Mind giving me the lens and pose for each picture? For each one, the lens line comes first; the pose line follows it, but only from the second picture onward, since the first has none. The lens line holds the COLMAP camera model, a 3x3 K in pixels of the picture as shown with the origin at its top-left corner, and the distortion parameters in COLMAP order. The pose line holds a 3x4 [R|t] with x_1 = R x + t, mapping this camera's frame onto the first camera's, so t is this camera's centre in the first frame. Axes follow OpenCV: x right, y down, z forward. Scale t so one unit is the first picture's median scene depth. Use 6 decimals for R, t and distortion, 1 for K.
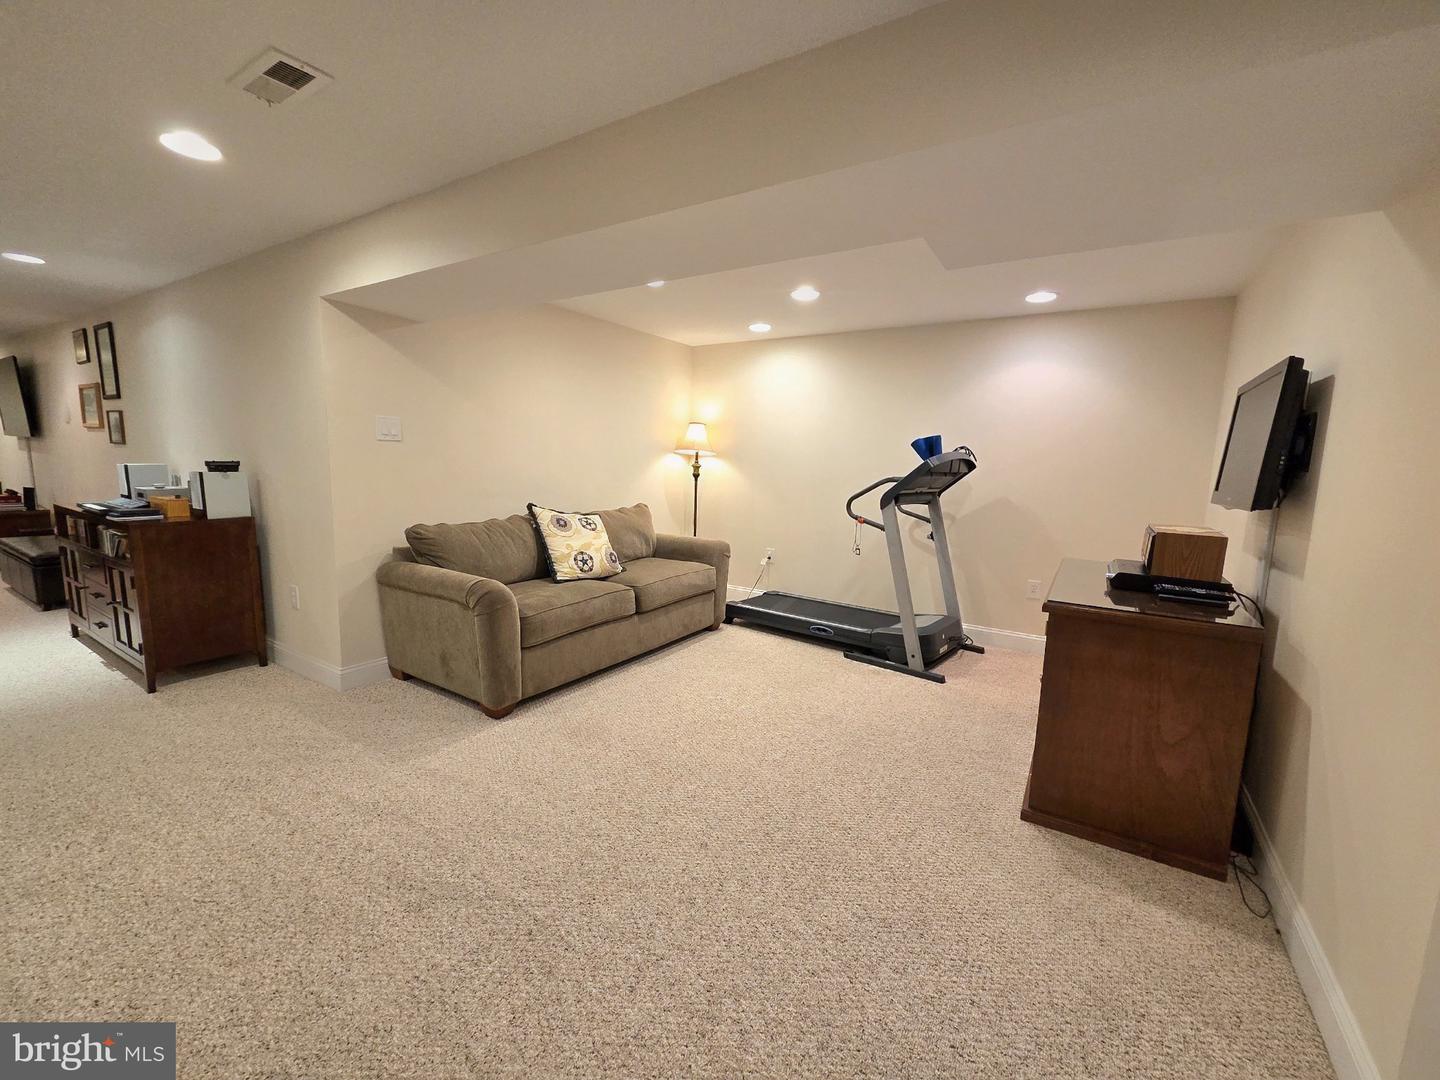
lens RADIAL K [[583.2, 0, 720.0], [0, 583.2, 540.0], [0, 0, 1]] dist [0.000489, 0.000212]
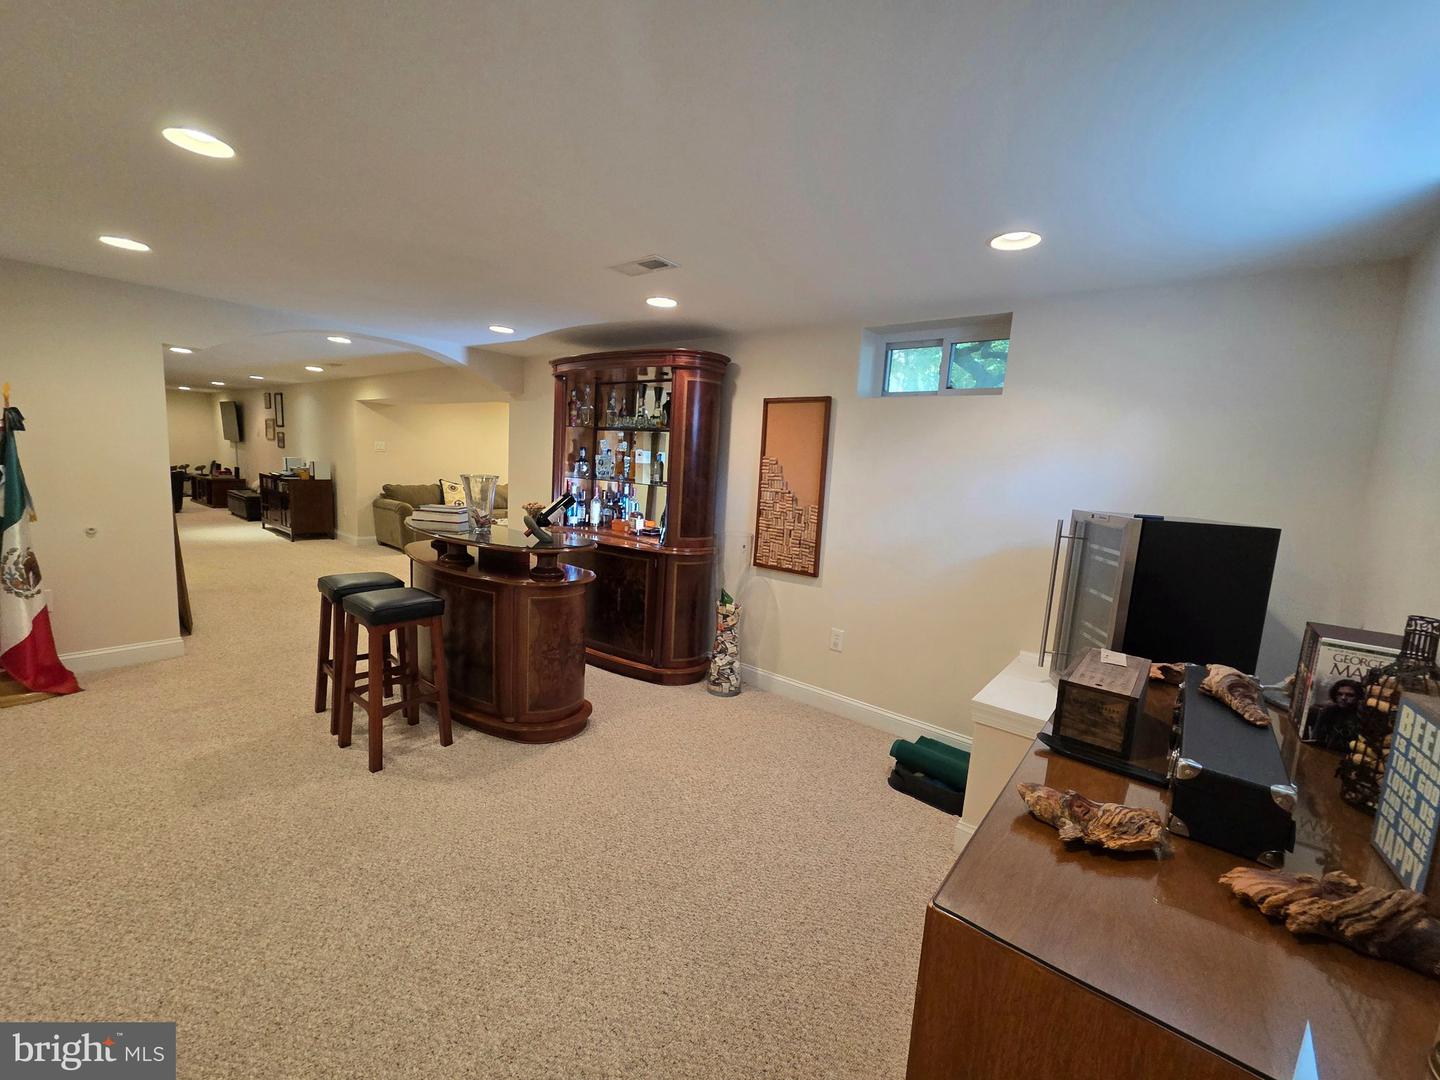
lens RADIAL K [[583.2, 0, 720.0], [0, 583.2, 540.0], [0, 0, 1]] dist [0.000489, 0.000212]
pose [[0.990945, 0.047489, -0.125591, 1.095085], [-0.048808, 0.998780, -0.007448, 0.143927], [0.125084, 0.013510, 0.992054, -1.182442]]
